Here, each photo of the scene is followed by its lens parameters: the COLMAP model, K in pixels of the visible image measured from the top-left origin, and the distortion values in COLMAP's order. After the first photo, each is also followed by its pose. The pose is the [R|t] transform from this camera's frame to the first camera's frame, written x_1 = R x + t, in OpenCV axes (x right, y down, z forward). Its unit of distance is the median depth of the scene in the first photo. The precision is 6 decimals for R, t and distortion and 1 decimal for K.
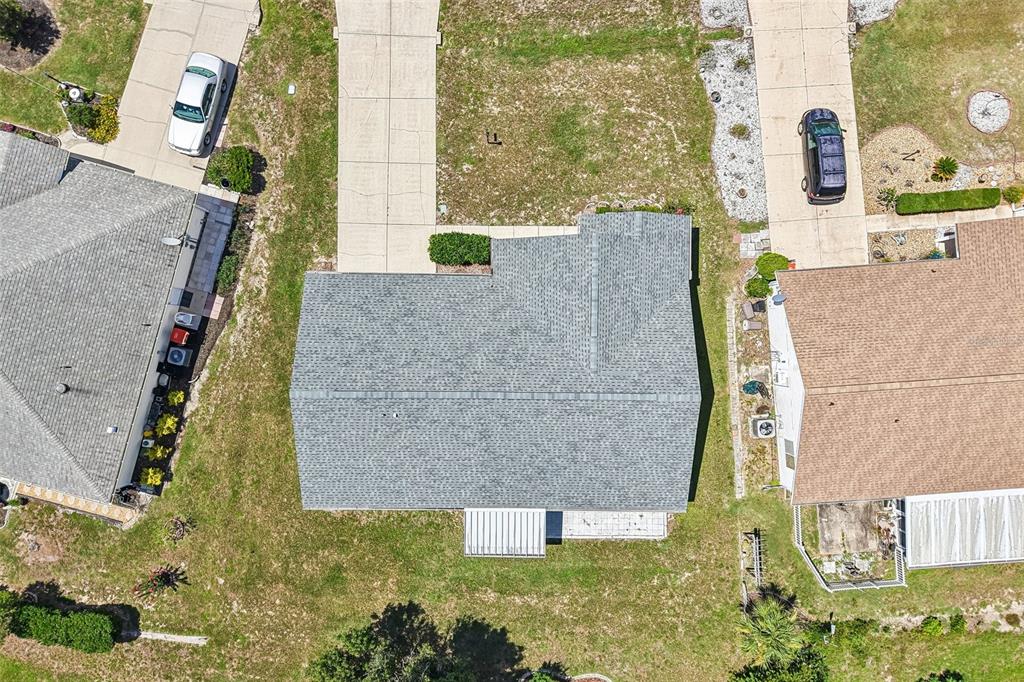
lens RADIAL K [[679.6, 0, 507.9], [0, 679.6, 355.2], [0, 0, 1]] dist [0.038093, -0.042703]
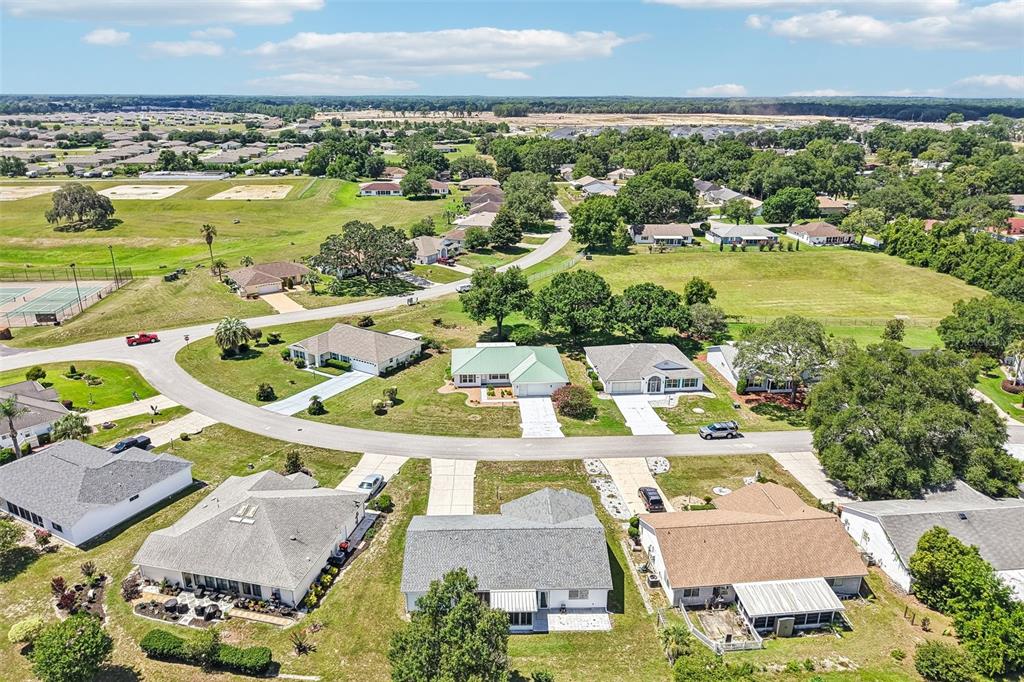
lens RADIAL K [[679.6, 0, 507.9], [0, 679.6, 355.2], [0, 0, 1]] dist [0.038093, -0.042703]
pose [[0.999215, -0.015308, 0.036544, -0.068037], [0.039599, 0.355215, -0.933945, 1.564728], [0.001316, 0.934659, 0.355543, -0.204115]]
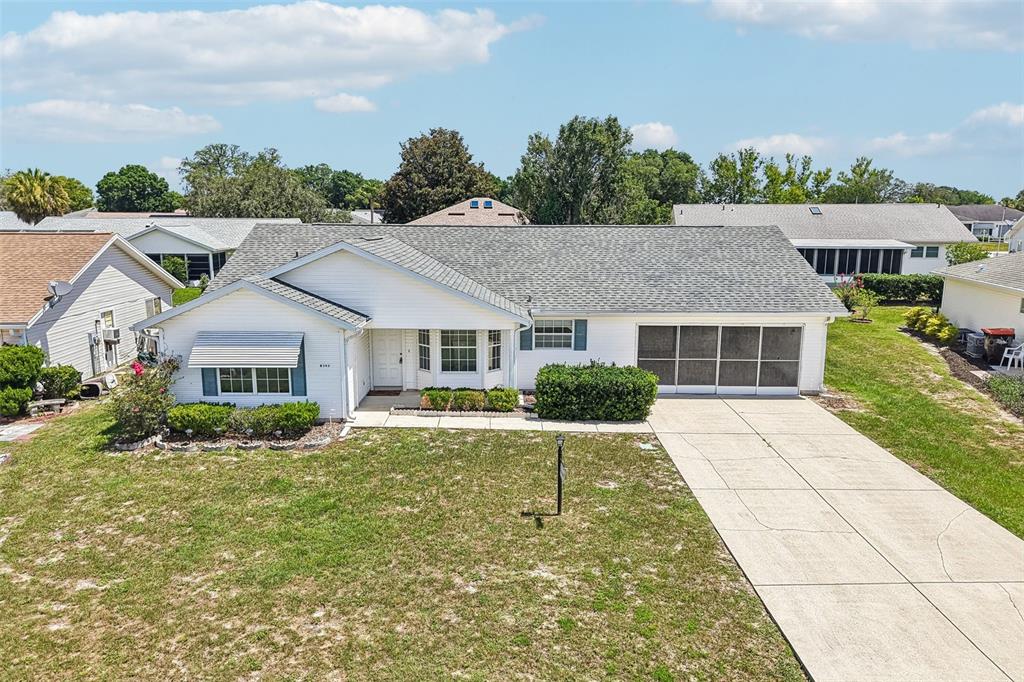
lens RADIAL K [[679.6, 0, 507.9], [0, 679.6, 355.2], [0, 0, 1]] dist [0.038093, -0.042703]
pose [[-0.999862, -0.008210, -0.014415, 0.003376], [-0.012581, -0.191138, 0.981482, -0.644128], [-0.010813, 0.981529, 0.191009, 0.855611]]
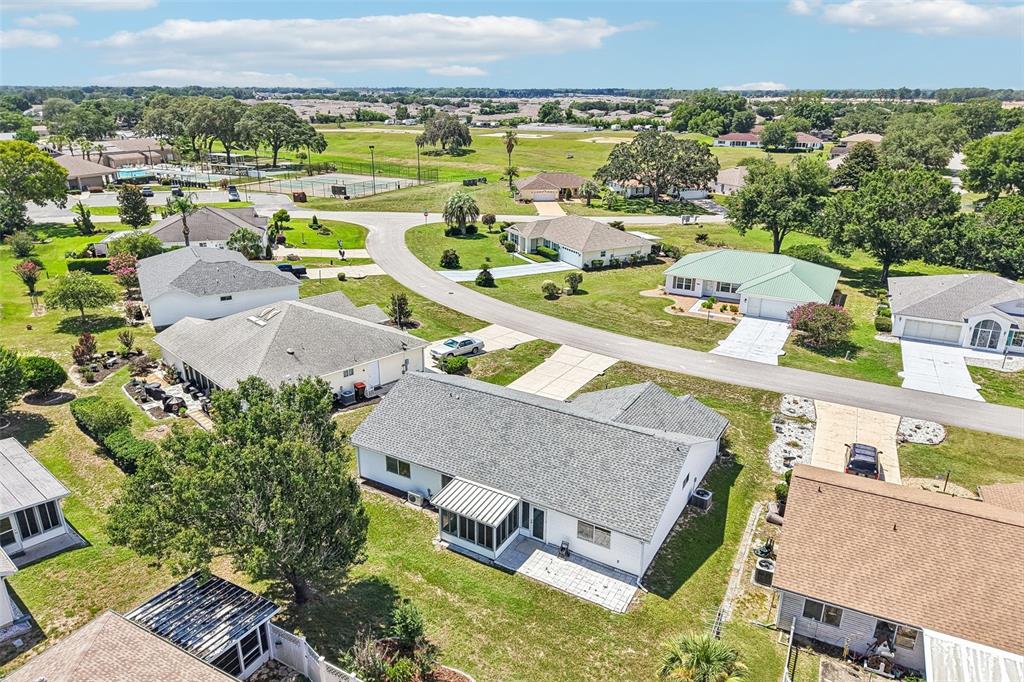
lens RADIAL K [[673.8, 0, 510.4], [0, 673.8, 361.4], [0, 0, 1]] dist [0.049780, -0.046426]
pose [[0.866227, 0.185374, -0.463990, 0.447098], [-0.499642, 0.316135, -0.806484, 0.926475], [-0.002817, 0.930427, 0.366466, 0.396701]]
